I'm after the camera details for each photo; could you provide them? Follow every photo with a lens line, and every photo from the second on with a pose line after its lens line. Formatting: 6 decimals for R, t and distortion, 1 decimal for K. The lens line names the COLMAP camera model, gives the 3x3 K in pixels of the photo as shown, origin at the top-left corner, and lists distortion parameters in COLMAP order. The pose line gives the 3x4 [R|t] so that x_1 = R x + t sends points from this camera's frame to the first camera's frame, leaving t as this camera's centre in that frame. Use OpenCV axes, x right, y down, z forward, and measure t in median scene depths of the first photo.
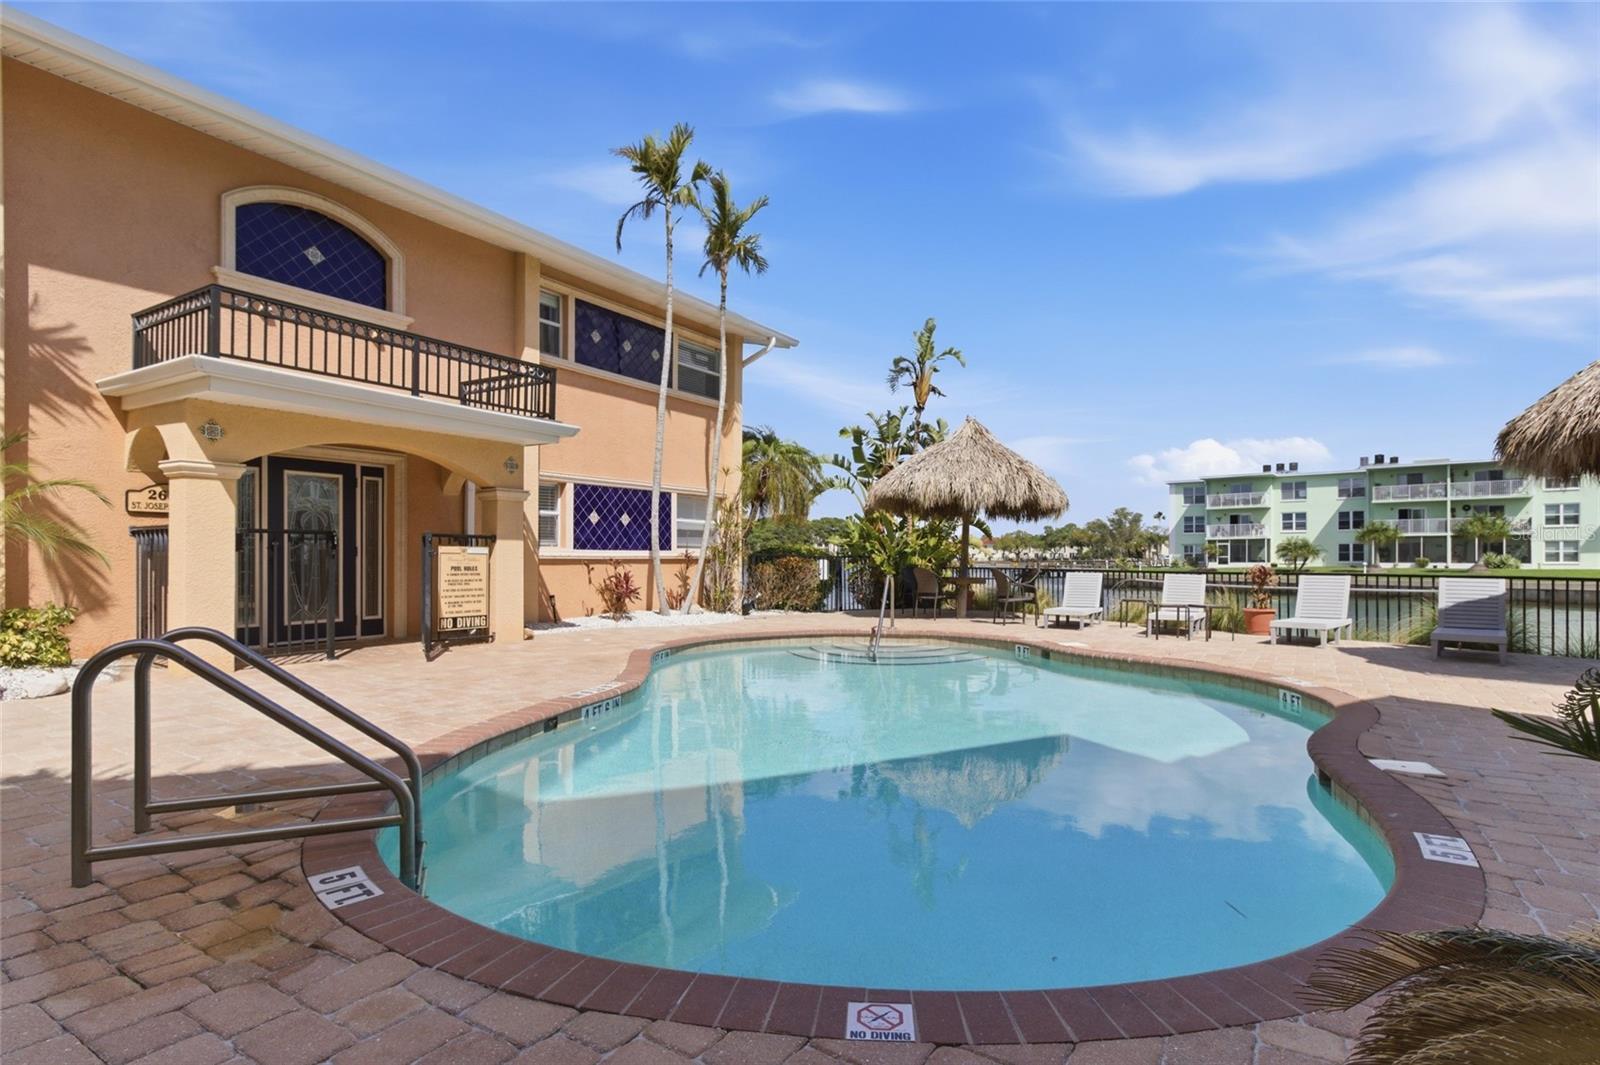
lens RADIAL K [[767.8, 0, 800.7], [0, 767.8, 547.7], [0, 0, 1]] dist [-0.001534, 0.004724]
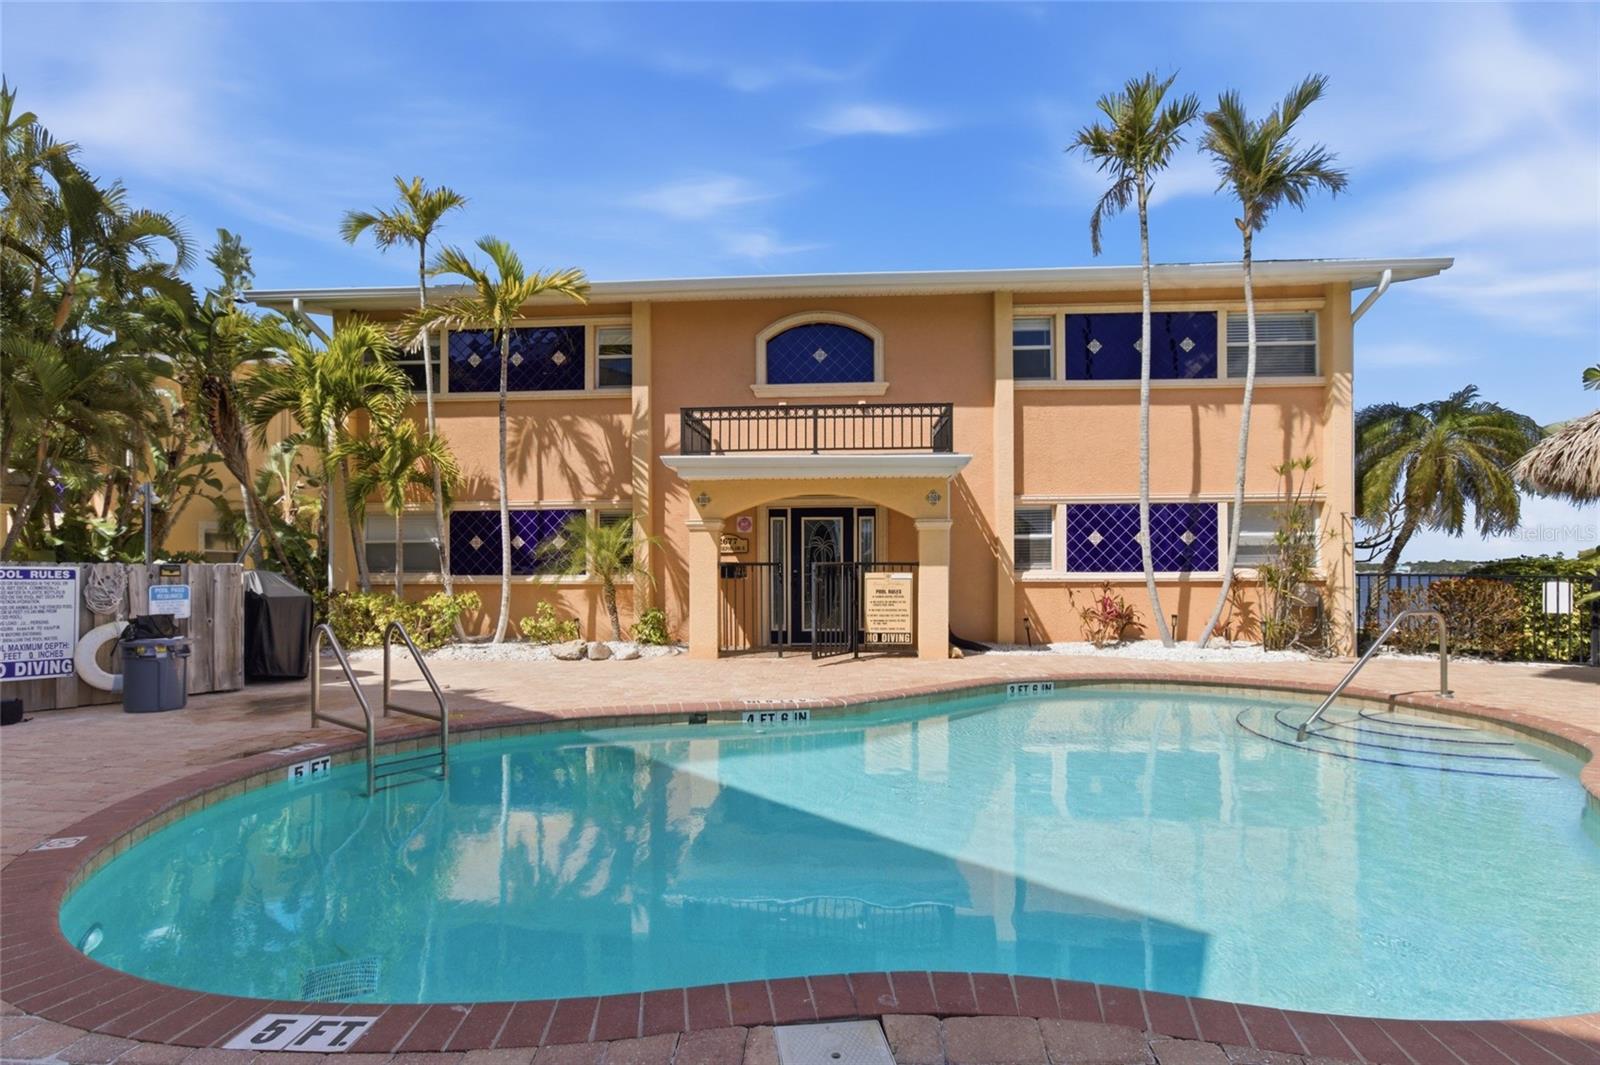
lens RADIAL K [[758.6, 0, 842.1], [0, 758.6, 565.1], [0, 0, 1]] dist [0.001982, 0.000970]
pose [[0.515549, -0.023965, -0.856525, 0.376722], [0.017497, 0.999695, -0.017439, 0.004697], [0.856681, -0.005996, 0.515811, 0.260118]]
